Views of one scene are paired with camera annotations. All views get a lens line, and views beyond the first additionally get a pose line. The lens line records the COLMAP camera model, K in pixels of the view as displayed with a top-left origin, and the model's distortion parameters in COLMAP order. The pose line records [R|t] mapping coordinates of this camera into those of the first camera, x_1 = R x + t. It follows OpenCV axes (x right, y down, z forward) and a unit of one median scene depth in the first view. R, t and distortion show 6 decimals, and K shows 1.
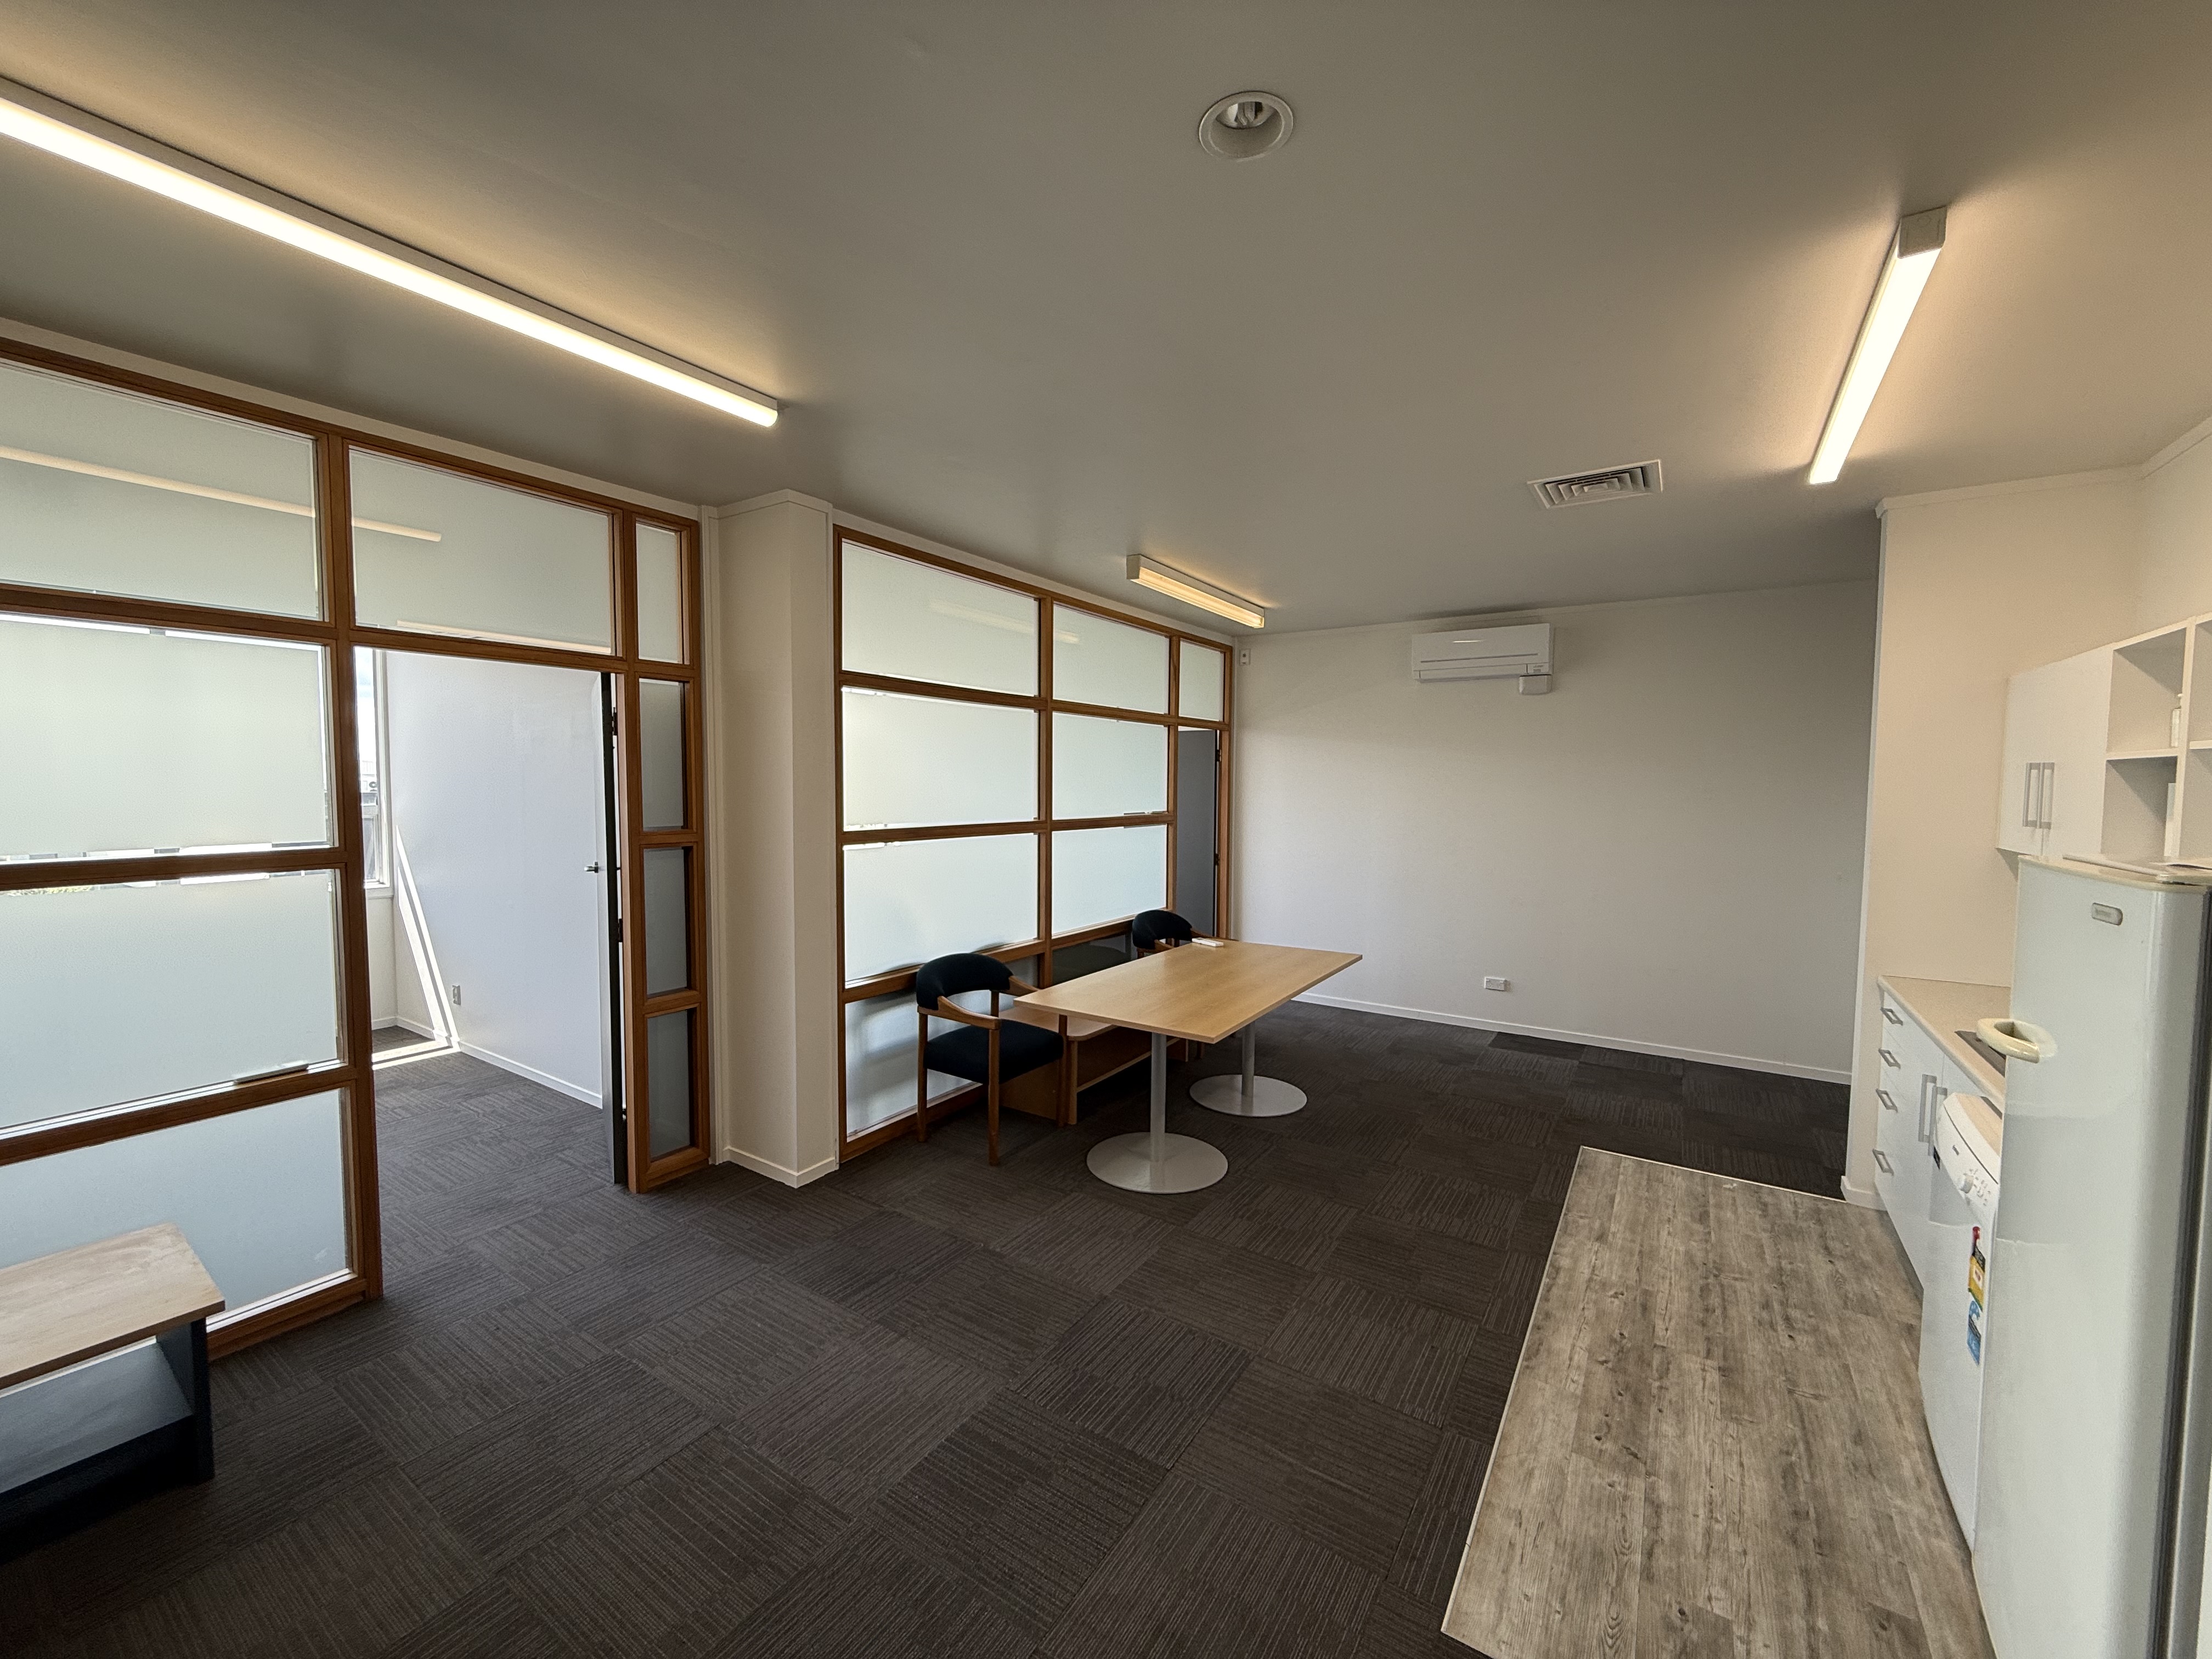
lens RADIAL K [[877.0, 0, 1100.9], [0, 877.0, 829.1], [0, 0, 1]] dist [-0.002168, 0.000097]
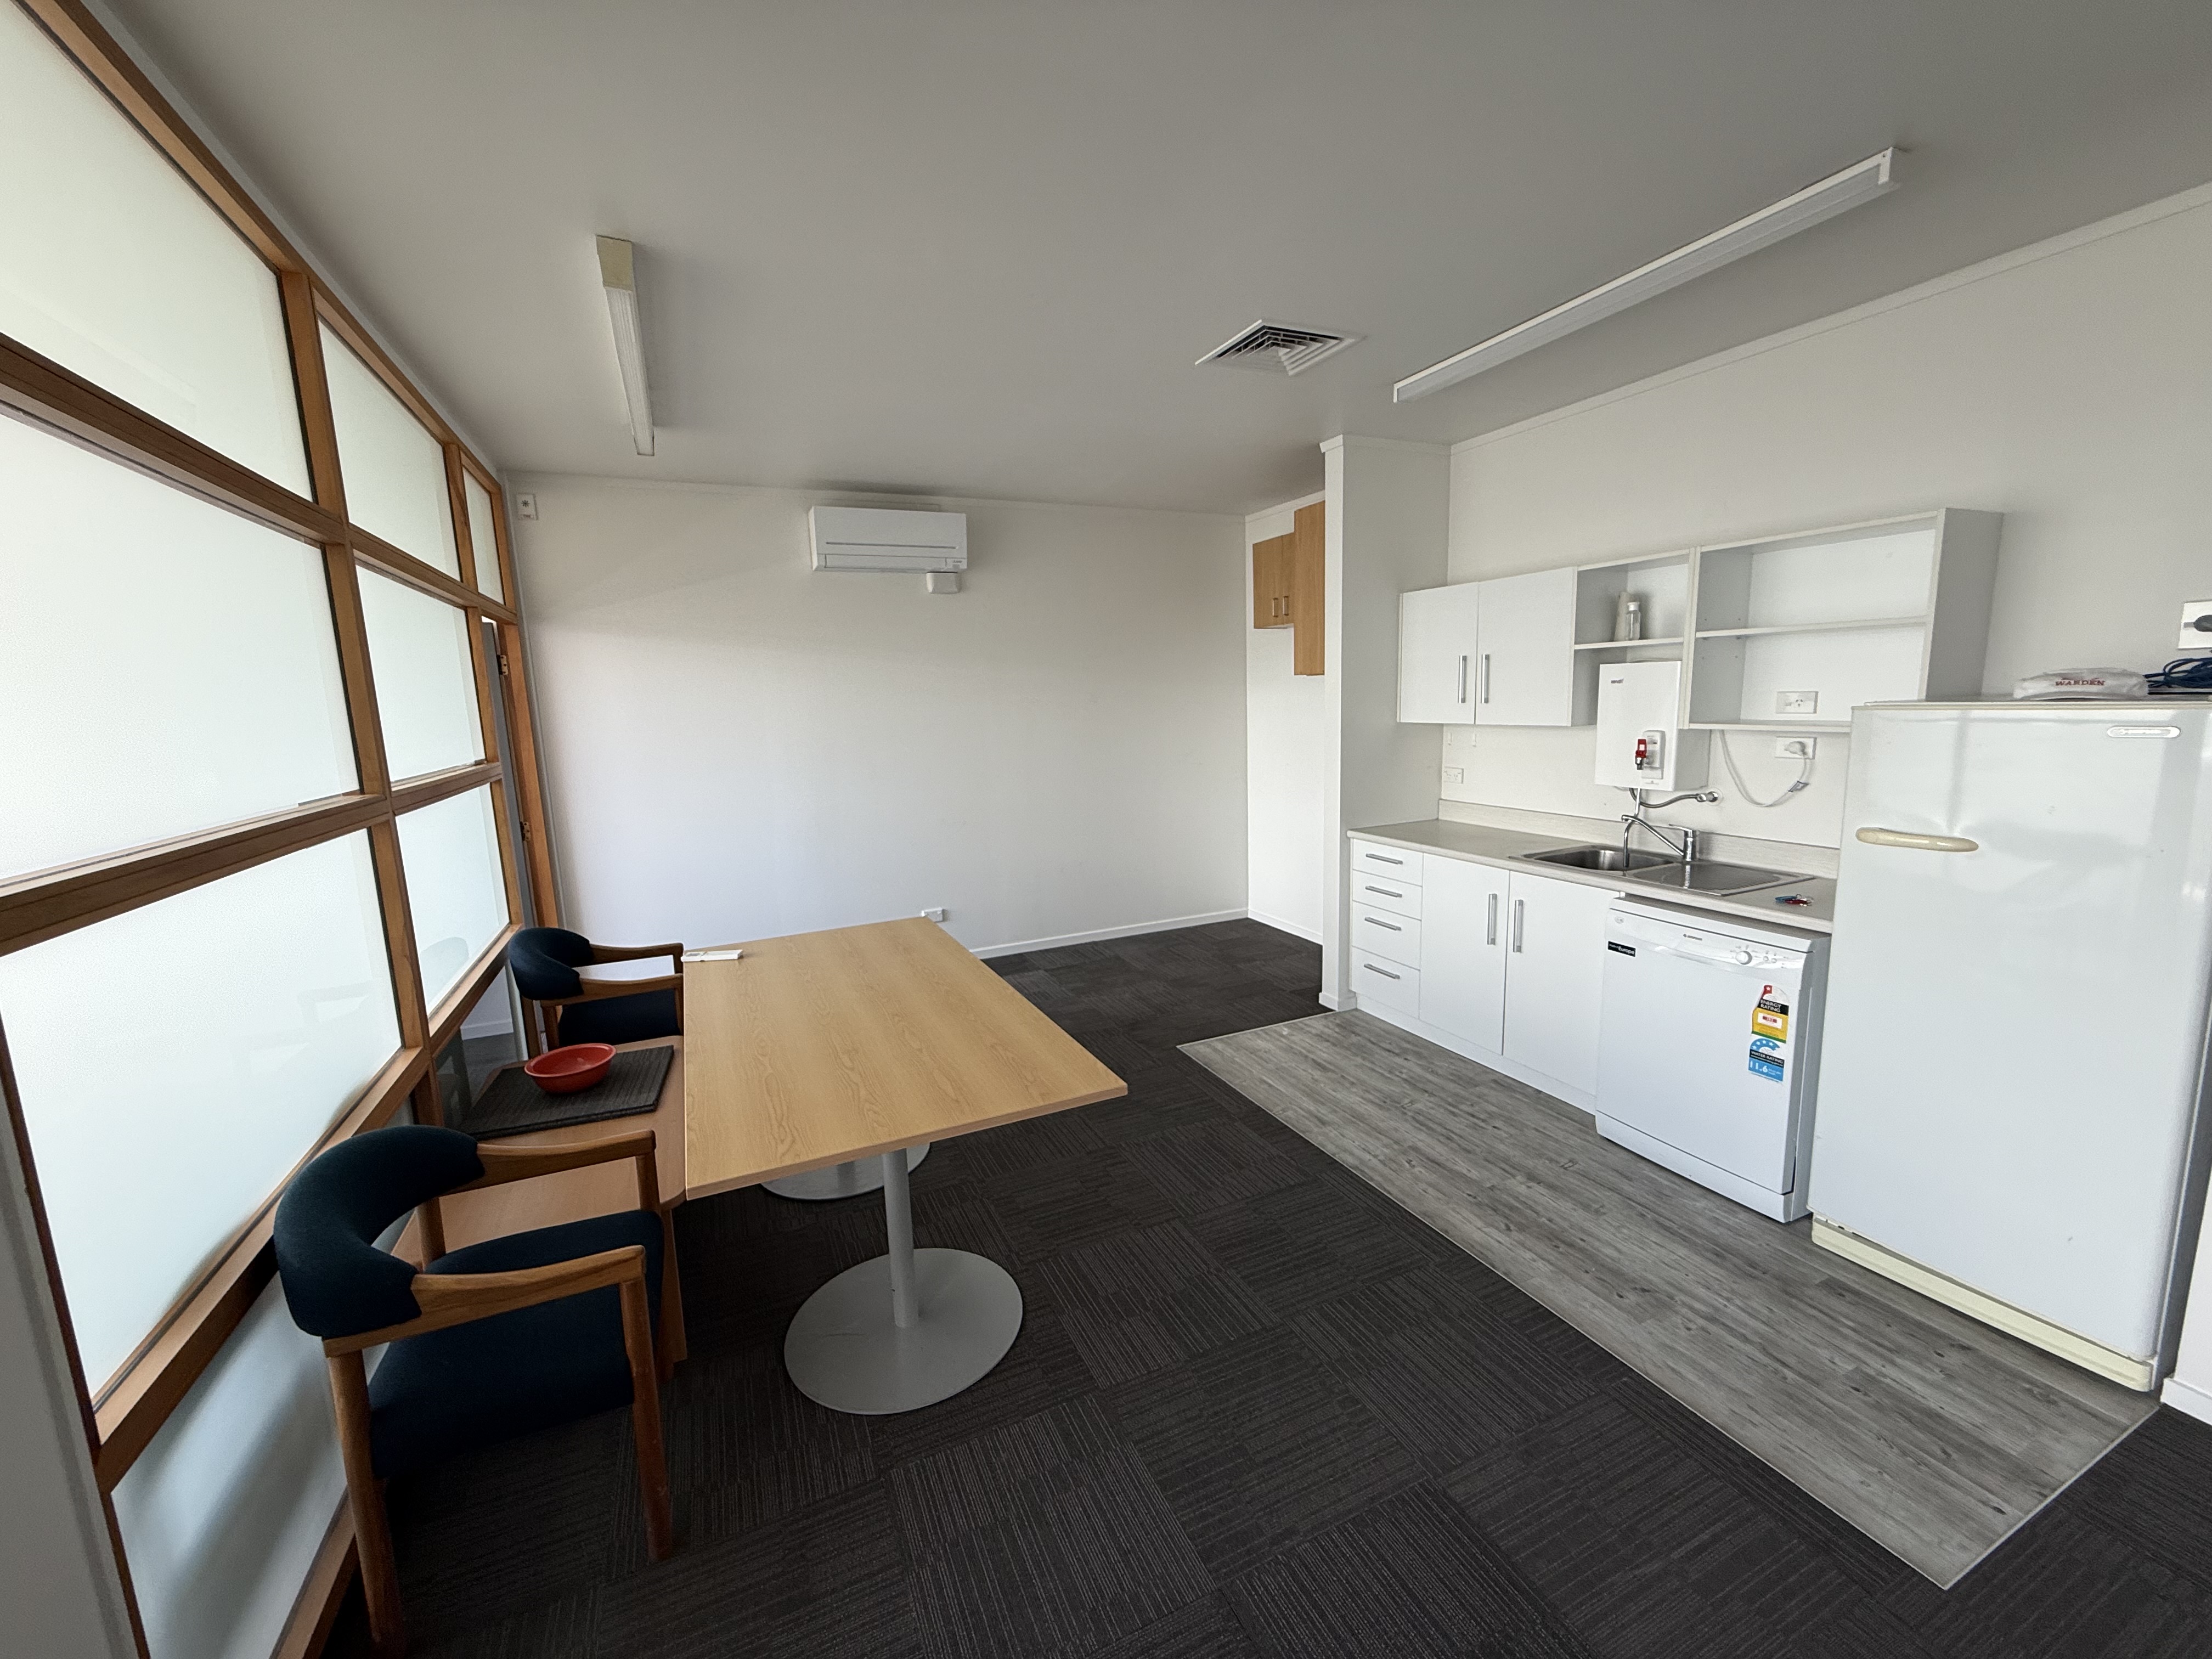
lens RADIAL K [[877.0, 0, 1100.8], [0, 877.0, 826.1], [0, 0, 1]] dist [-0.002168, 0.000097]
pose [[0.525365, -0.151958, 0.837198, -0.393898], [0.083266, 0.988383, 0.127147, -0.031894], [-0.846793, 0.002912, 0.531915, 0.694197]]
